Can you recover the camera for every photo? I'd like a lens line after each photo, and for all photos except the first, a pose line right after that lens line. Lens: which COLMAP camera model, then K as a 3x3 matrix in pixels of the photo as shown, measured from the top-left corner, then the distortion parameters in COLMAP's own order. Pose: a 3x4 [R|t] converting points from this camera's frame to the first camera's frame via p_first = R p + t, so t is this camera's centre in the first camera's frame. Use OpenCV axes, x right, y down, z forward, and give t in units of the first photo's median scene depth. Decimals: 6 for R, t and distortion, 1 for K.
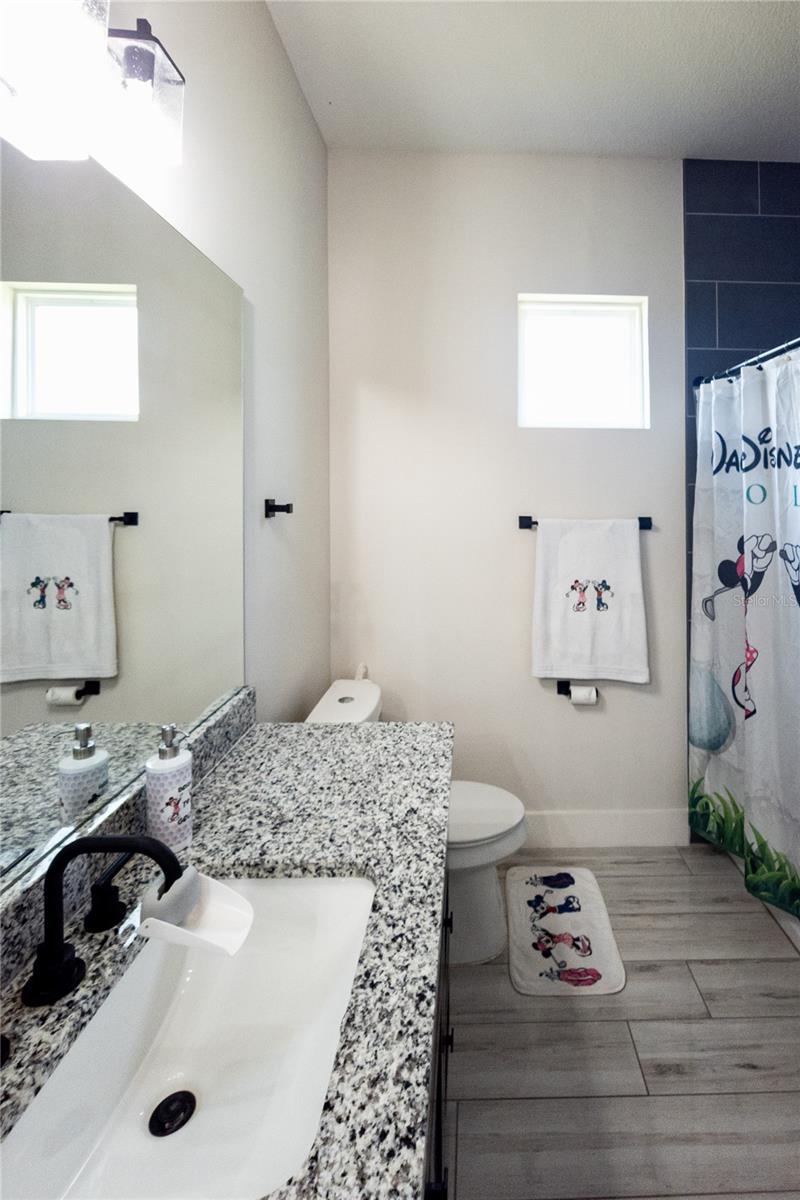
lens RADIAL K [[544.6, 0, 485.5], [0, 544.6, 486.2], [0, 0, 1]] dist [-0.002432, 0.000404]
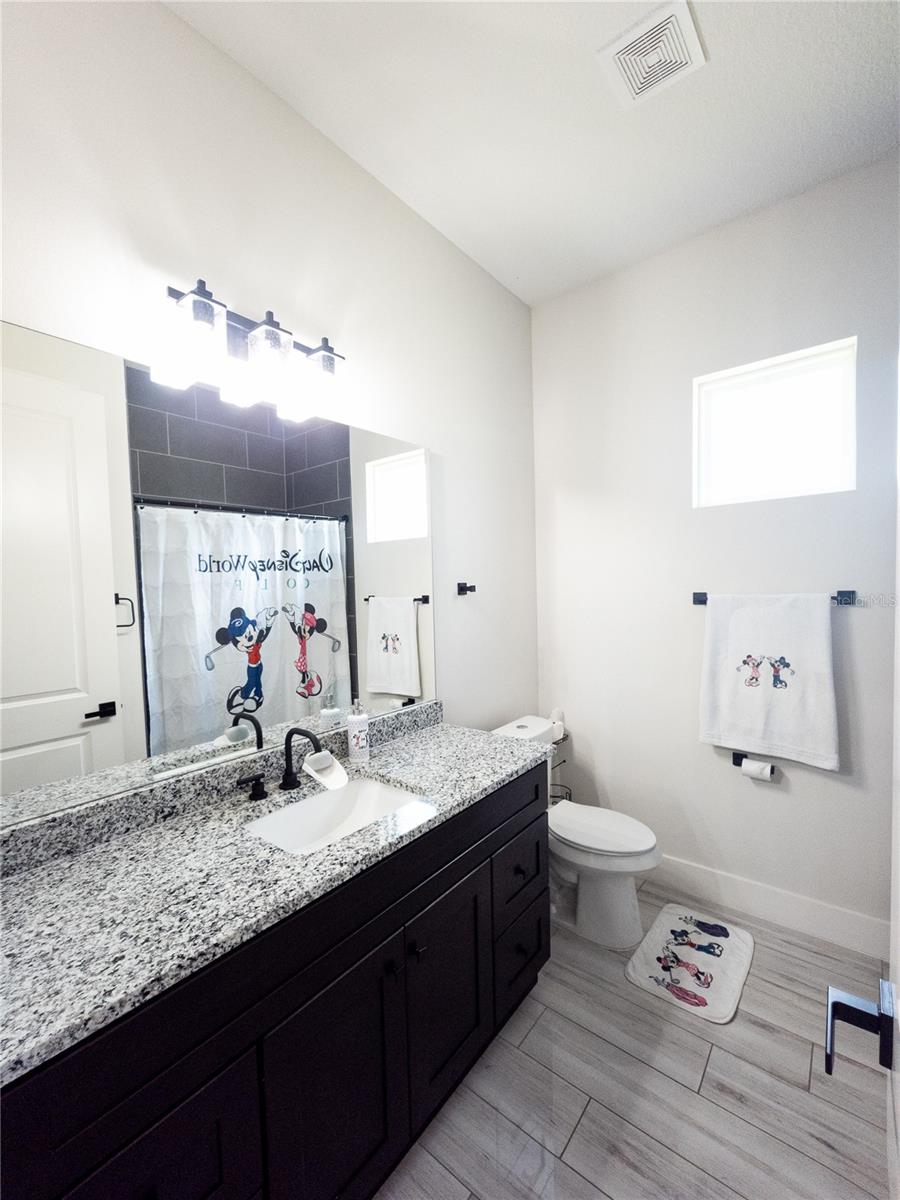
lens RADIAL K [[498.2, 0, 450.0], [0, 498.2, 600.0], [0, 0, 1]] dist [-0.001855, 0.000426]
pose [[0.753636, -0.012180, -0.657179, 0.416583], [0.043198, 0.998585, 0.031030, 0.023044], [0.655871, -0.051774, 0.753096, -0.049773]]
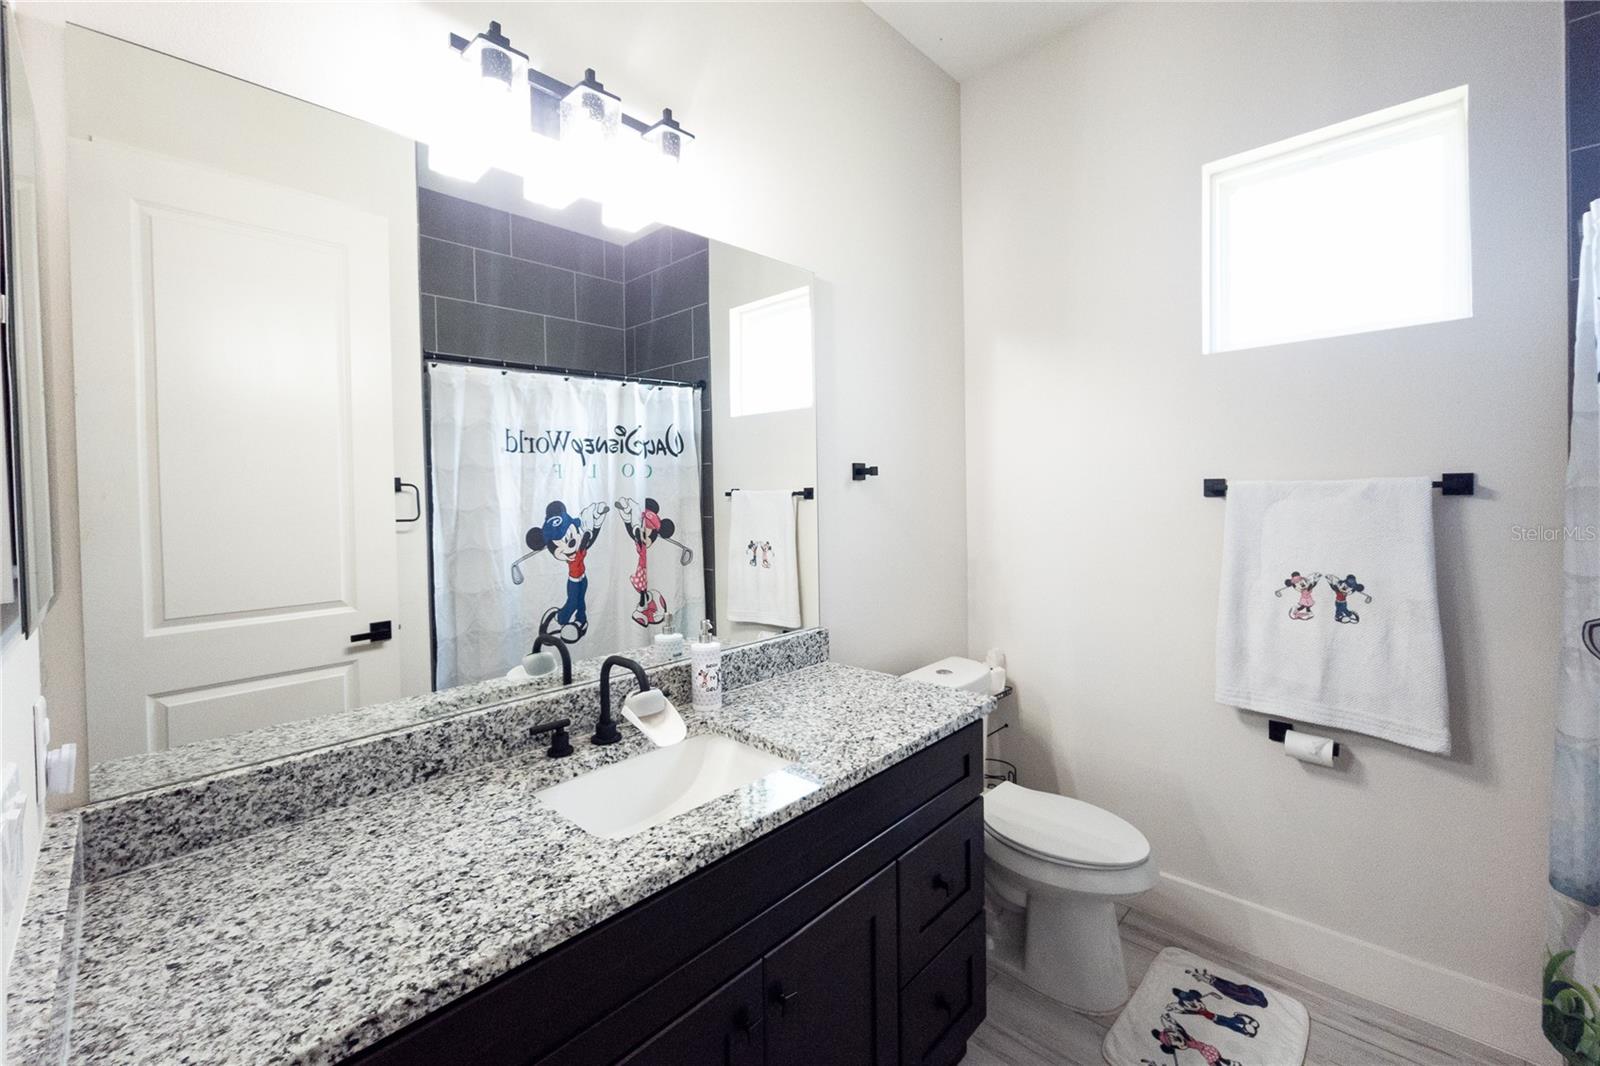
lens RADIAL K [[664.1, 0, 787.8], [0, 664.1, 492.6], [0, 0, 1]] dist [-0.001303, 0.001020]
pose [[0.694117, -0.021773, -0.719533, 0.376244], [0.034255, 0.999409, 0.002803, 0.062323], [0.719047, -0.026593, 0.694453, 0.004479]]
